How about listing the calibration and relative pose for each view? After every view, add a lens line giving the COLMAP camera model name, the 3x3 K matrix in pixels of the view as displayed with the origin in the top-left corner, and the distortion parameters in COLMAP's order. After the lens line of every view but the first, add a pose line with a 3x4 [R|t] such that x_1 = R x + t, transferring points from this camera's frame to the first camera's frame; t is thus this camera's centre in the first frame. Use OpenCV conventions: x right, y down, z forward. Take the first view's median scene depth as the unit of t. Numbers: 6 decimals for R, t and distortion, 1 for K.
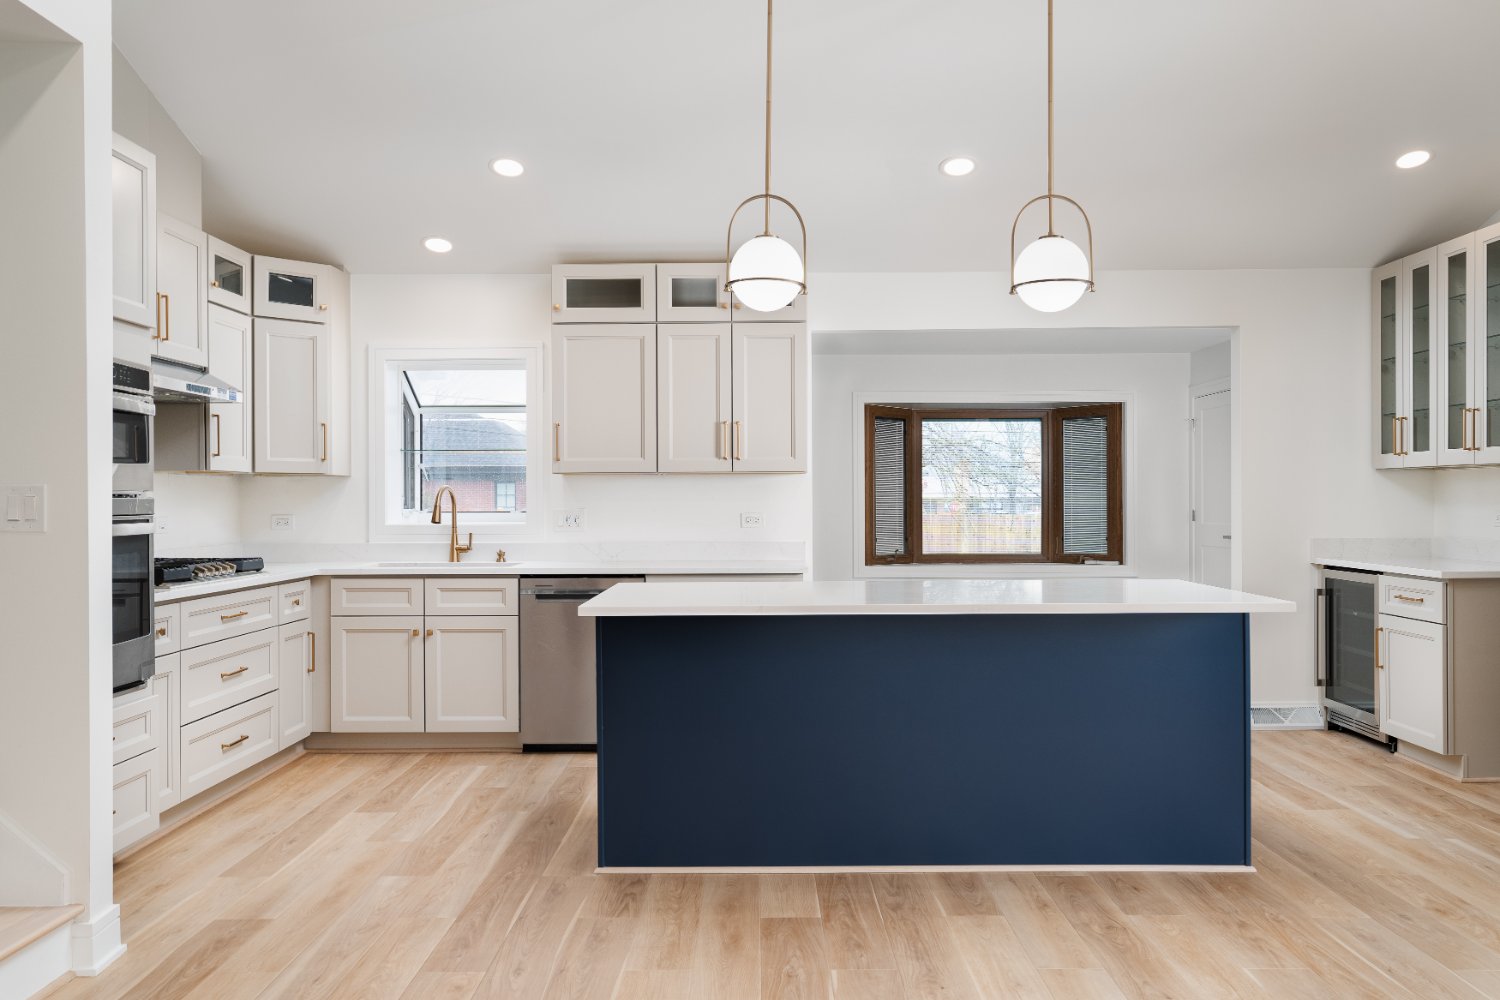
lens RADIAL K [[1214.7, 0, 748.2], [0, 1214.7, 495.6], [0, 0, 1]] dist [-0.012085, -0.003542]
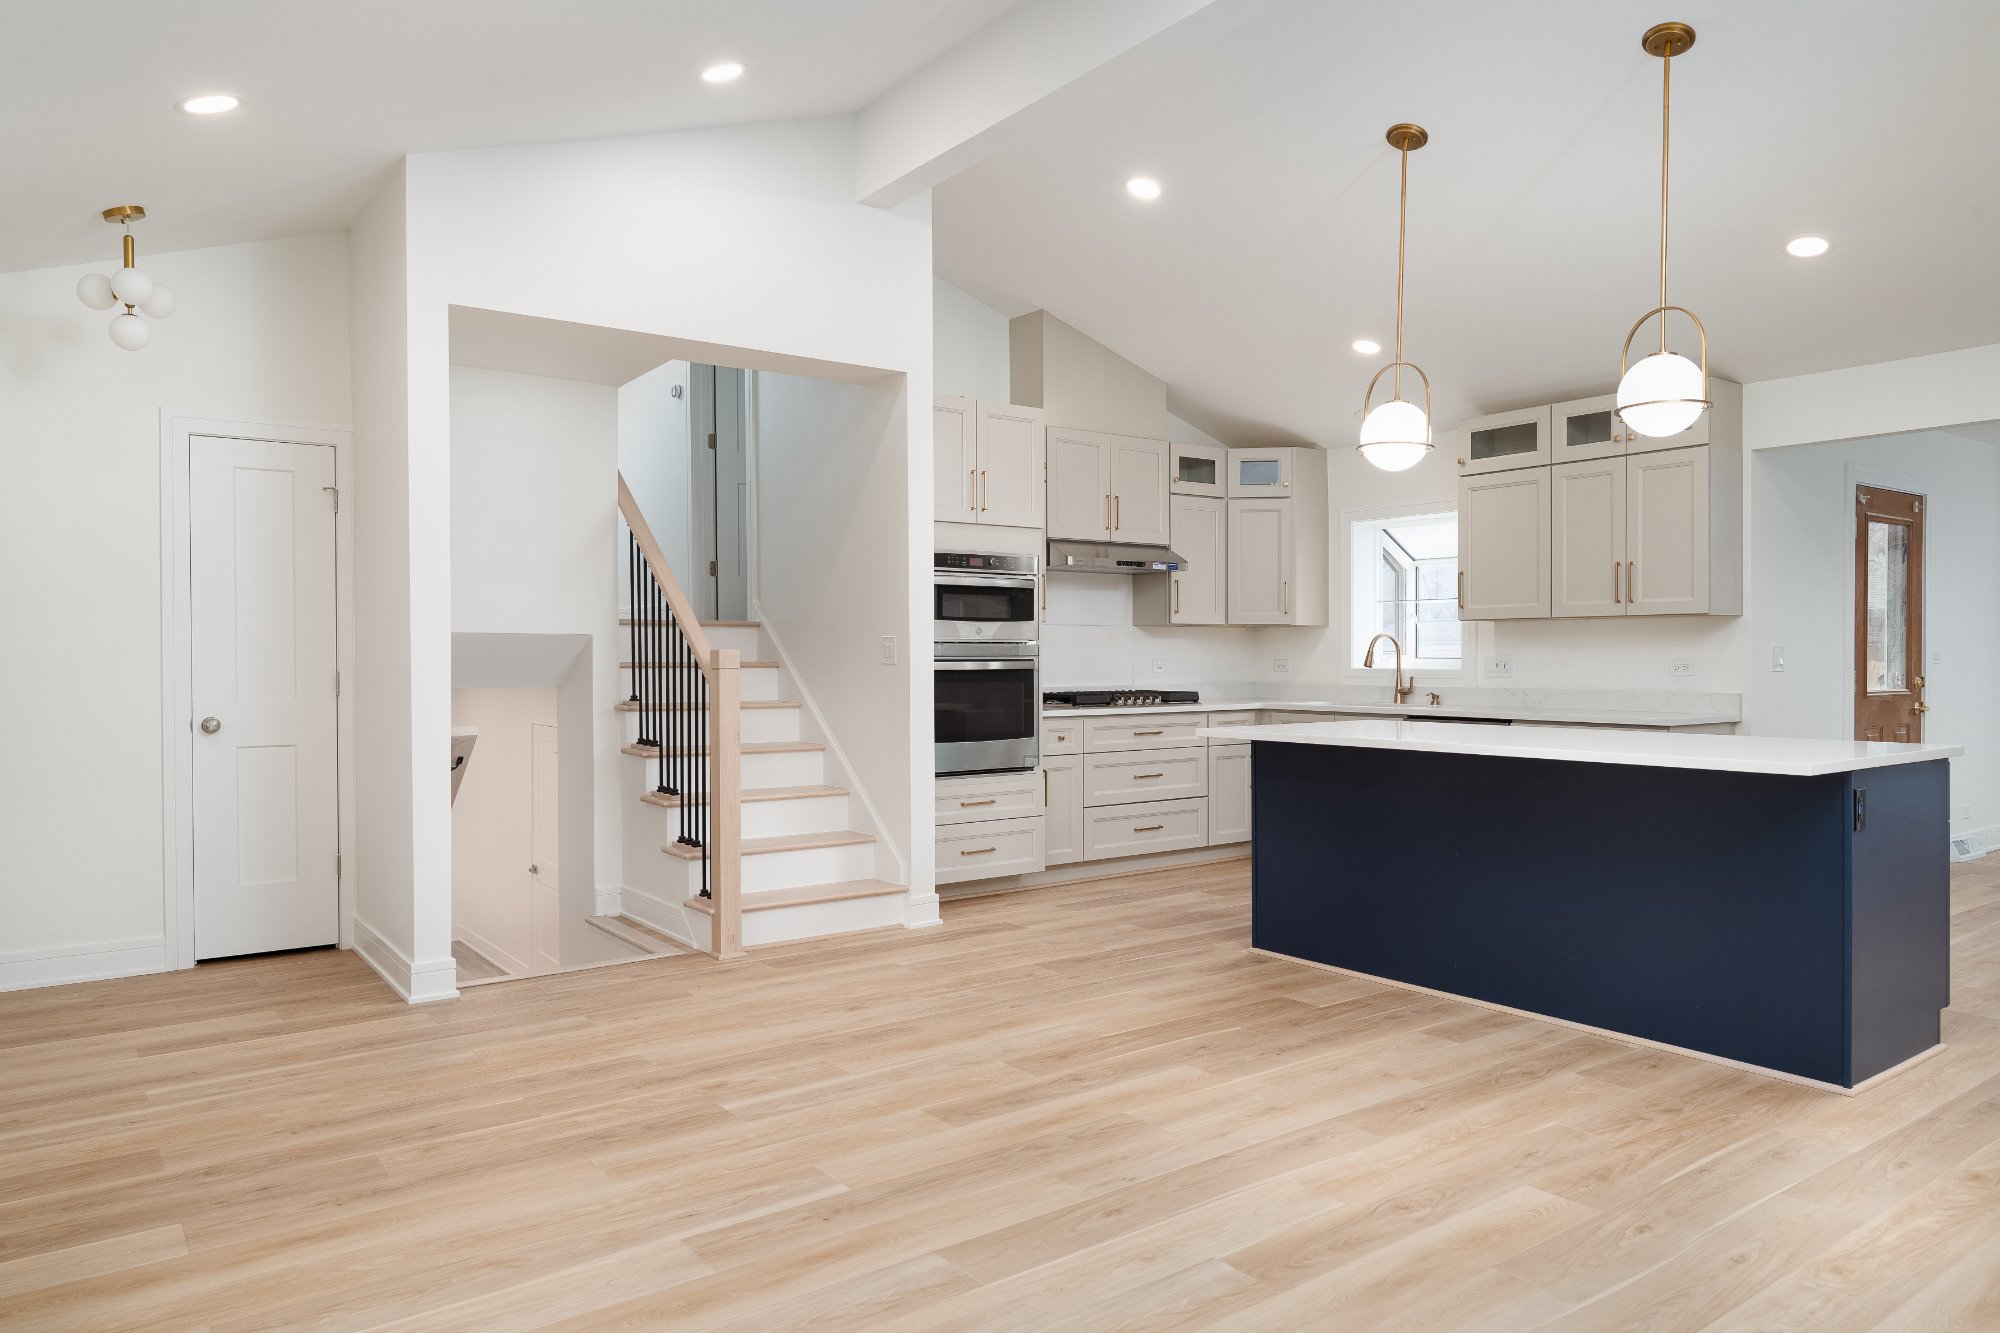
lens RADIAL K [[1295.4, 0, 1000.4], [0, 1295.4, 669.0], [0, 0, 1]] dist [0.002204, 0.001812]
pose [[0.606493, 0.010467, -0.795020, 0.489872], [0.001780, 0.999893, 0.014522, 0.006669], [0.795087, -0.010223, 0.606409, 0.012919]]
